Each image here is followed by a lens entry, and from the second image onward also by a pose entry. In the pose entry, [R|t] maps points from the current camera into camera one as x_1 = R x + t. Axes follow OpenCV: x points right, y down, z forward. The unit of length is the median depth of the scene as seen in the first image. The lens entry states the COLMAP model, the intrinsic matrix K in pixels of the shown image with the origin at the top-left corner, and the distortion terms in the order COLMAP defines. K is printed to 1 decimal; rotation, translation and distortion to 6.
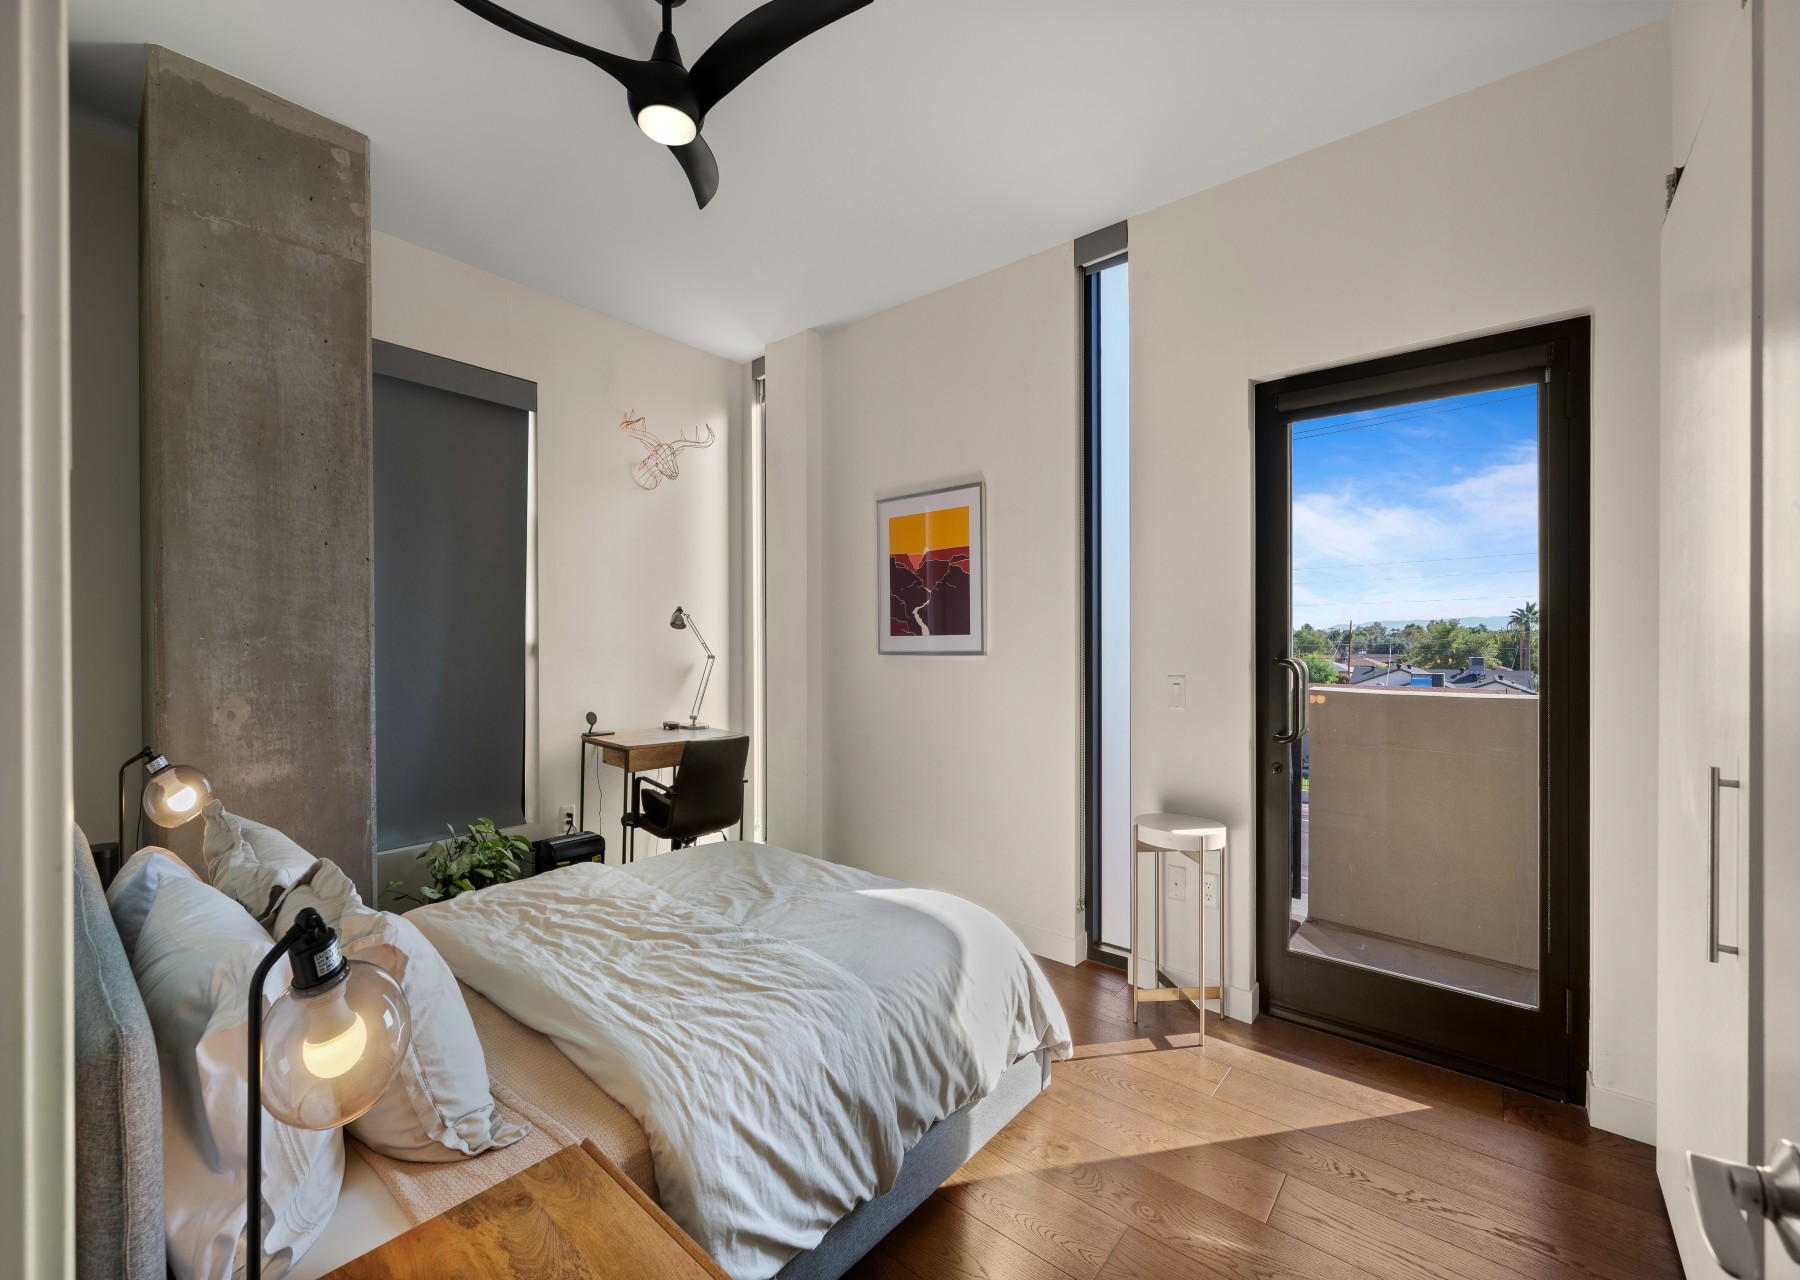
lens RADIAL K [[749.6, 0, 903.6], [0, 749.6, 637.4], [0, 0, 1]] dist [0.001759, -0.000368]
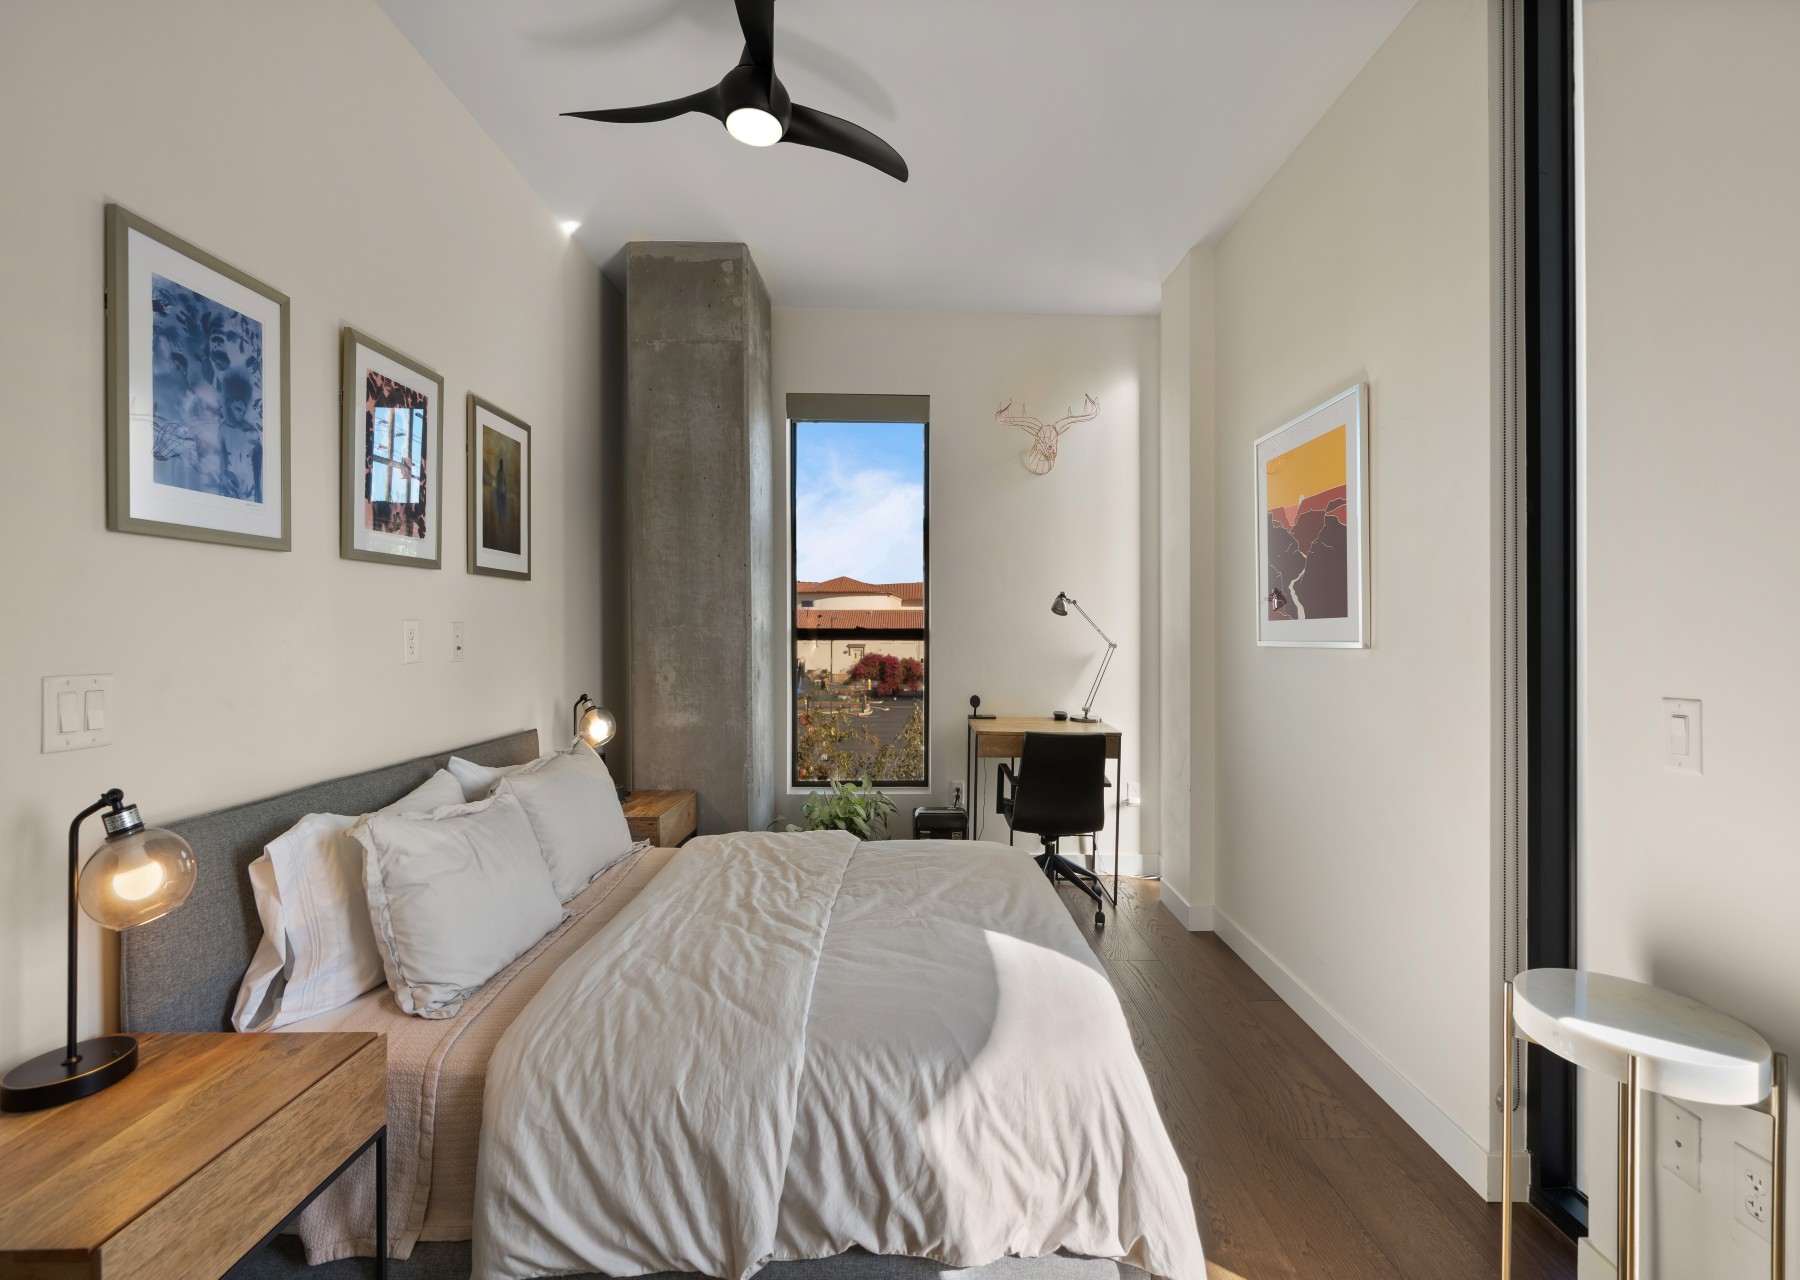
lens RADIAL K [[736.3, 0, 910.0], [0, 736.3, 628.3], [0, 0, 1]] dist [-0.000762, 0.000315]
pose [[0.650231, -0.000748, -0.759736, 0.503012], [0.002472, 0.999996, 0.001131, 0.006465], [0.759733, -0.002614, 0.650230, 0.424708]]
